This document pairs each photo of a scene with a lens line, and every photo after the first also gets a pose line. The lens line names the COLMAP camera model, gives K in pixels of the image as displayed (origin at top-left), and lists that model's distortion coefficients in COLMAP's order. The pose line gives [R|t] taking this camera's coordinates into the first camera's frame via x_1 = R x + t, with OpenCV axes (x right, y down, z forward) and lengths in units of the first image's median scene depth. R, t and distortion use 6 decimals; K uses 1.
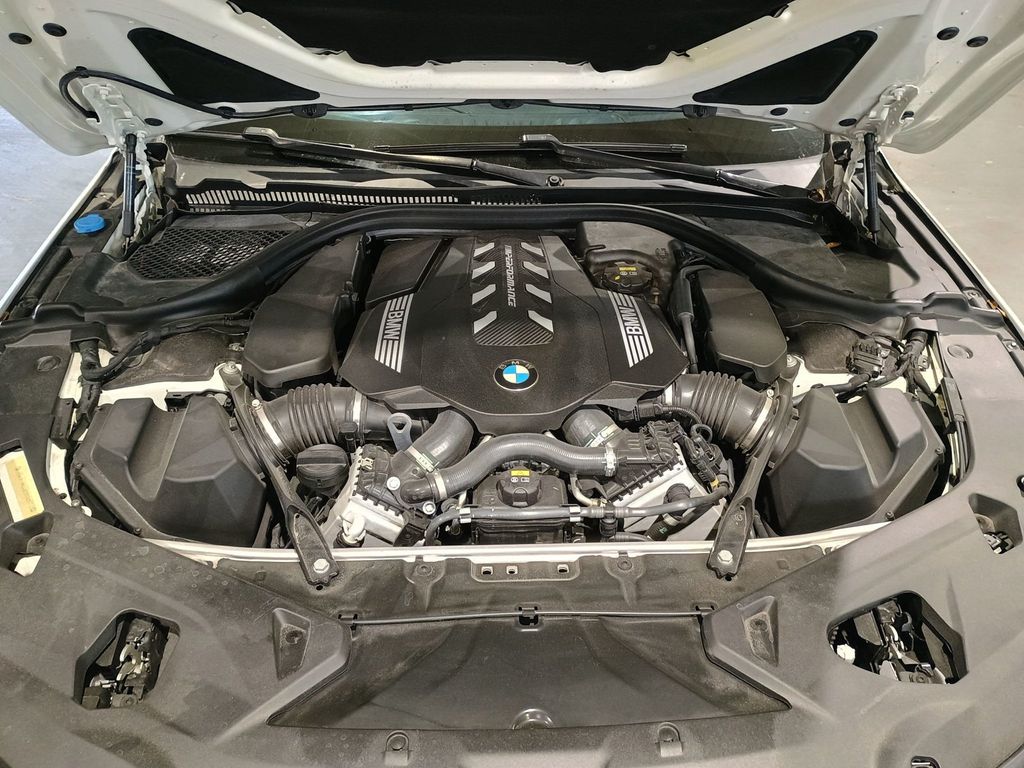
lens RADIAL K [[879.8, 0, 531.3], [0, 879.8, 385.8], [0, 0, 1]] dist [0.061133, -0.087622]
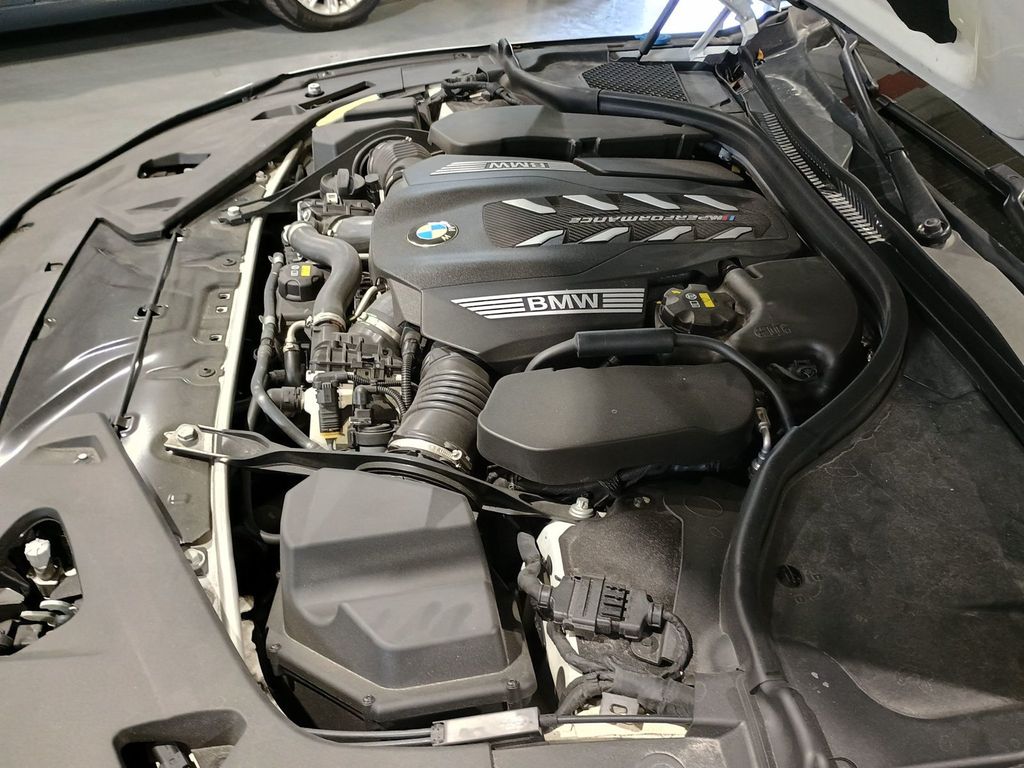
lens RADIAL K [[879.8, 0, 531.3], [0, 879.8, 385.8], [0, 0, 1]] dist [0.061133, -0.087622]
pose [[0.117434, 0.606601, -0.786285, 0.702183], [-0.616056, 0.665500, 0.421408, -0.309258], [0.778899, 0.434909, 0.451852, 0.679286]]
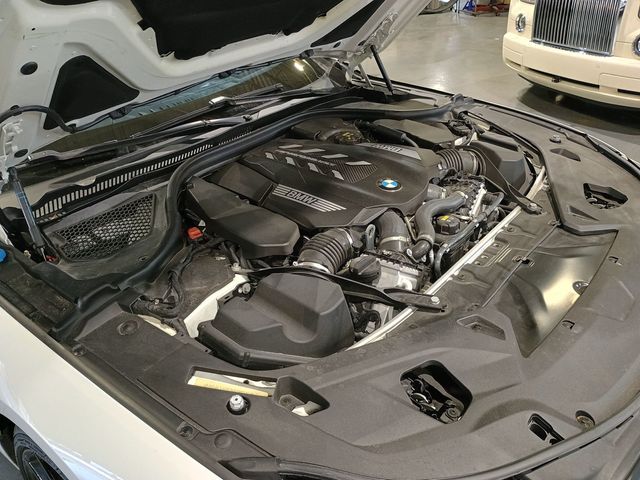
lens RADIAL K [[570.5, 0, 319.2], [0, 570.5, 231.0], [0, 0, 1]] dist [0.044971, -0.005582]
pose [[0.665860, -0.407257, 0.625118, -0.778187], [0.483225, 0.873795, 0.054549, -0.055240], [-0.568441, 0.265751, 0.778622, 0.202106]]
